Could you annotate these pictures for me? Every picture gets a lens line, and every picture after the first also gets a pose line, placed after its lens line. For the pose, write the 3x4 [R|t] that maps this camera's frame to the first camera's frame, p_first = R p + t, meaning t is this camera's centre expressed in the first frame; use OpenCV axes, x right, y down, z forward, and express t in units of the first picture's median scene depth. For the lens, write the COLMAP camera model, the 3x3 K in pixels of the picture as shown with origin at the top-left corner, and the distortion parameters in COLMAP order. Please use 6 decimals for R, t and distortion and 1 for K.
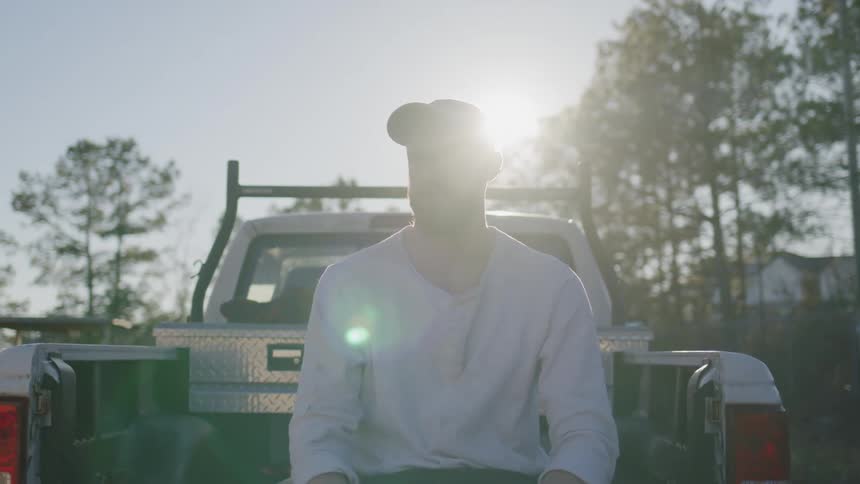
lens RADIAL K [[1182.2, 0, 431.6], [0, 1182.2, 240.8], [0, 0, 1]] dist [-0.044224, -0.018187]
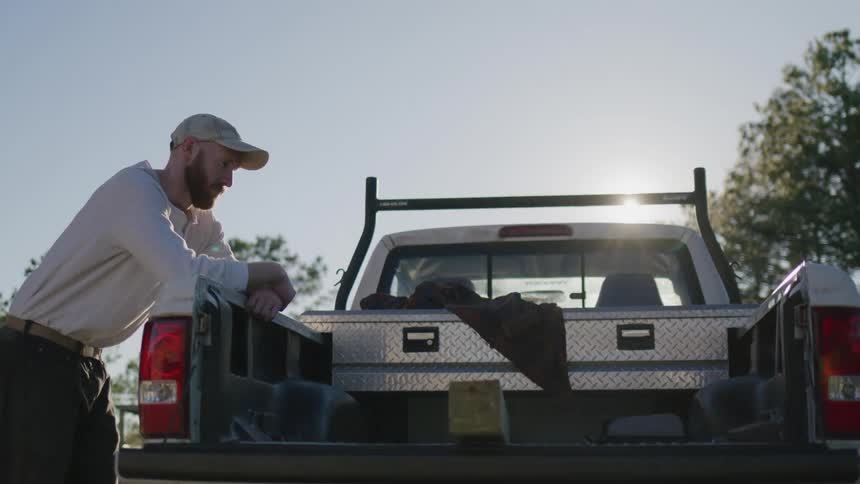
lens RADIAL K [[1190.2, 0, 430.0], [0, 1190.2, 242.0], [0, 0, 1]] dist [-0.069129, 0.018910]
pose [[0.992232, -0.020055, -0.122775, 0.002132], [0.009609, 0.996327, -0.085093, 0.010438], [0.124031, 0.083252, 0.988780, -0.008335]]
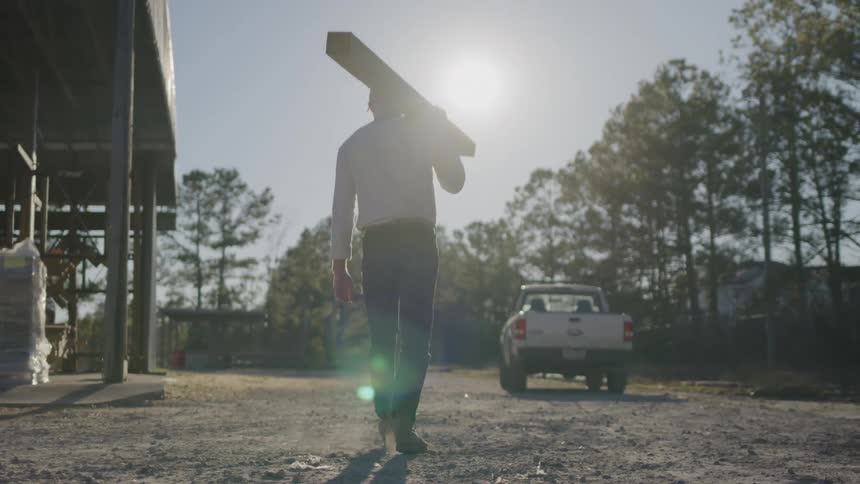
lens RADIAL K [[1190.2, 0, 430.0], [0, 1190.2, 242.0], [0, 0, 1]] dist [-0.069129, 0.018910]
pose [[0.999860, 0.014896, -0.007588, -0.052275], [-0.014883, 0.999887, 0.001896, -0.021799], [0.007616, -0.001783, 0.999969, -0.380383]]
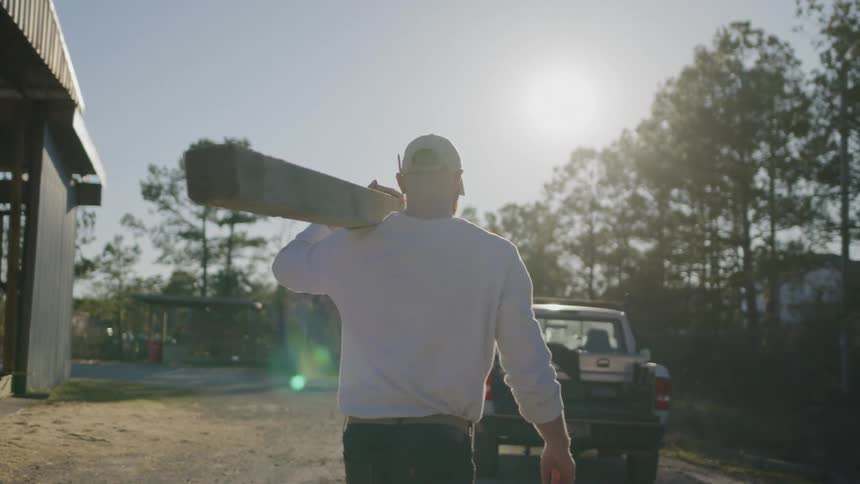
lens RADIAL K [[1190.2, 0, 430.0], [0, 1190.2, 242.0], [0, 0, 1]] dist [-0.069129, 0.018910]
pose [[0.997925, 0.043444, -0.047523, -0.024556], [-0.042549, 0.998900, 0.019689, -0.025641], [0.048326, -0.017626, 0.998676, -0.212851]]
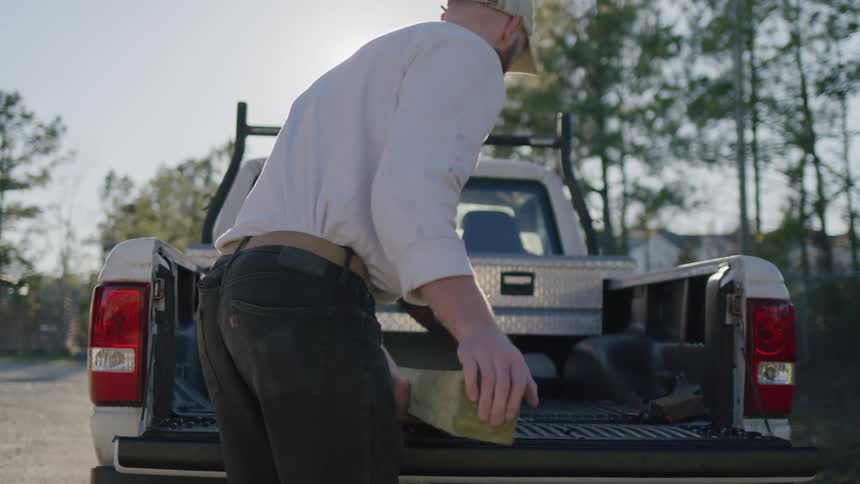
lens RADIAL K [[1182.2, 0, 431.6], [0, 1182.2, 240.8], [0, 0, 1]] dist [-0.044224, -0.018187]
pose [[0.994394, 0.026588, 0.102345, -0.012228], [-0.029253, 0.999269, 0.024626, 0.003607], [-0.101616, -0.027482, 0.994444, -0.010723]]
